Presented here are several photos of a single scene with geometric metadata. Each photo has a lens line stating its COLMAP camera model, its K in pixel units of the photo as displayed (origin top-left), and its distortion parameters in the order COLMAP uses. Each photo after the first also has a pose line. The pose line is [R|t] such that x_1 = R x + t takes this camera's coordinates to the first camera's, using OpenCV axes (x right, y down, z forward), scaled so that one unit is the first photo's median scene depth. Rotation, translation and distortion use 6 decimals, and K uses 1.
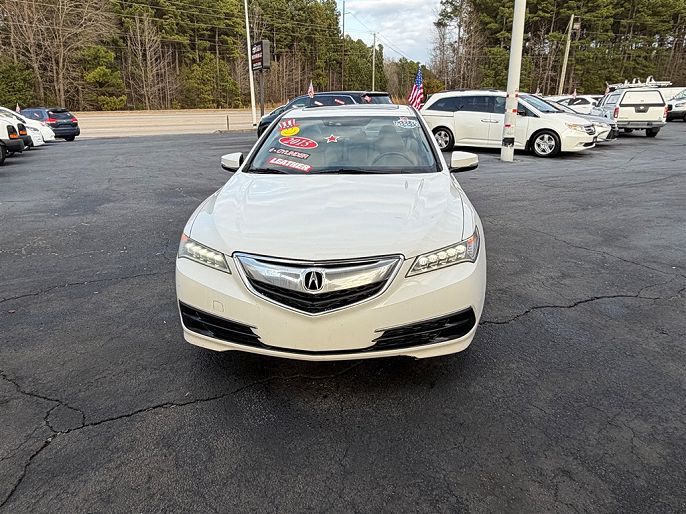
lens RADIAL K [[482.3, 0, 343.0], [0, 482.3, 257.0], [0, 0, 1]] dist [-0.005047, 0.002050]
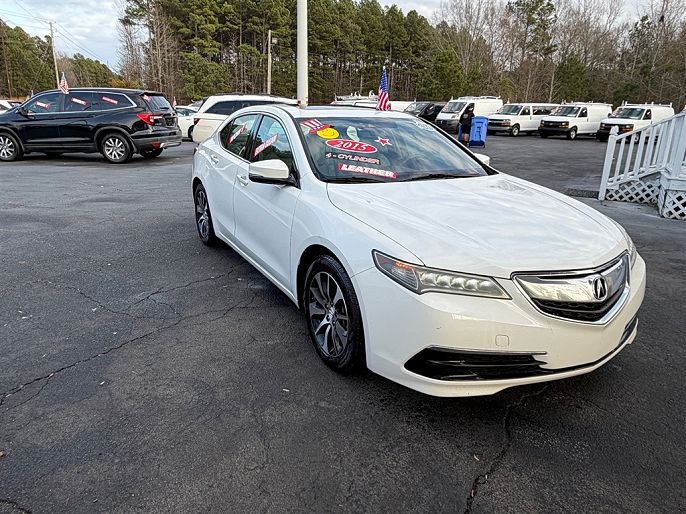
lens RADIAL K [[482.3, 0, 343.0], [0, 482.3, 257.0], [0, 0, 1]] dist [-0.005047, 0.002050]
pose [[0.819371, -0.134081, 0.557363, -0.164304], [0.139970, 0.989629, 0.032300, -0.018721], [-0.555913, 0.051549, 0.829640, 0.079868]]
